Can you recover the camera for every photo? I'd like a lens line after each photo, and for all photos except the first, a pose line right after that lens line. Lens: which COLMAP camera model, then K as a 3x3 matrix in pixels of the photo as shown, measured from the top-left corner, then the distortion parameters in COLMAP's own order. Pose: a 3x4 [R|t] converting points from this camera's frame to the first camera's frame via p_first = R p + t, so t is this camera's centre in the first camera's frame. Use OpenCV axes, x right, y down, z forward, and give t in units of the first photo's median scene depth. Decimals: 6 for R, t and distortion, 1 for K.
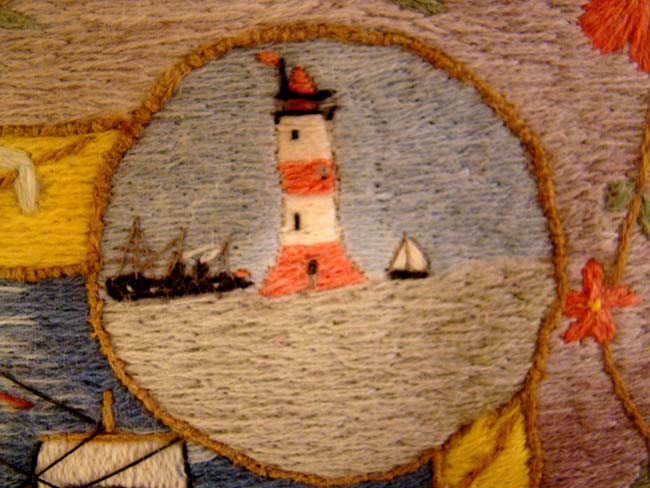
lens RADIAL K [[538.5, 0, 323.4], [0, 538.5, 246.0], [0, 0, 1]] dist [-0.142856, 0.052258]
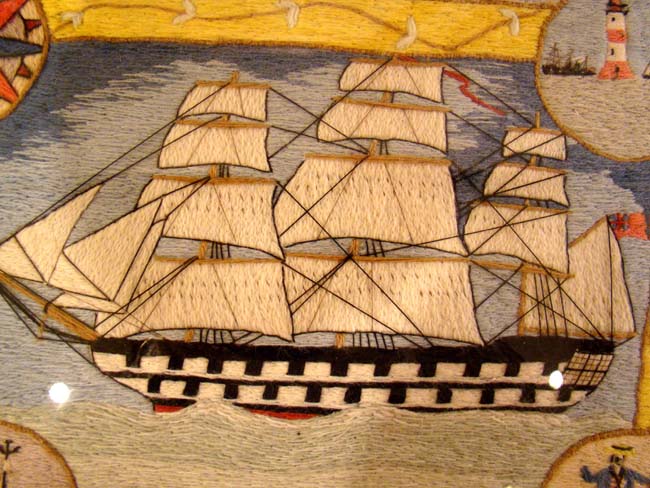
lens RADIAL K [[538.5, 0, 321.7], [0, 538.5, 237.6], [0, 0, 1]] dist [-0.142856, 0.052258]
pose [[0.997990, 0.059867, -0.020788, -1.356575], [-0.060870, 0.996813, -0.051553, 1.071182], [0.017635, 0.052715, 0.998454, -1.450964]]
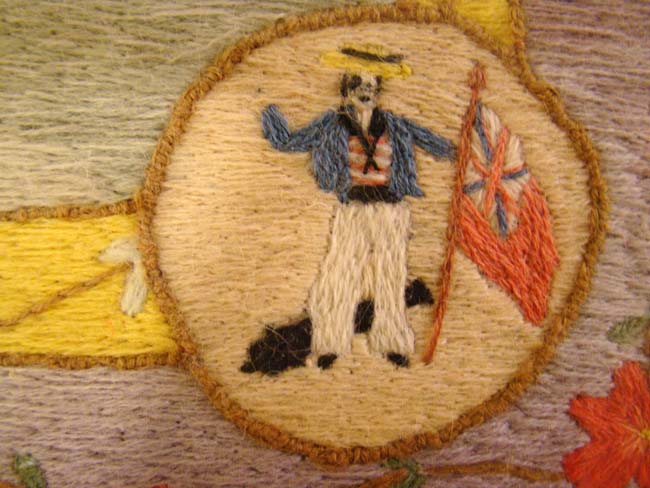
lens RADIAL K [[538.5, 0, 327.1], [0, 538.5, 242.1], [0, 0, 1]] dist [-0.142856, 0.052258]
pose [[0.999961, 0.004611, 0.007516, 0.086107], [-0.004720, 0.999883, 0.014551, 2.247403], [-0.007448, -0.014586, 0.999866, 0.191005]]
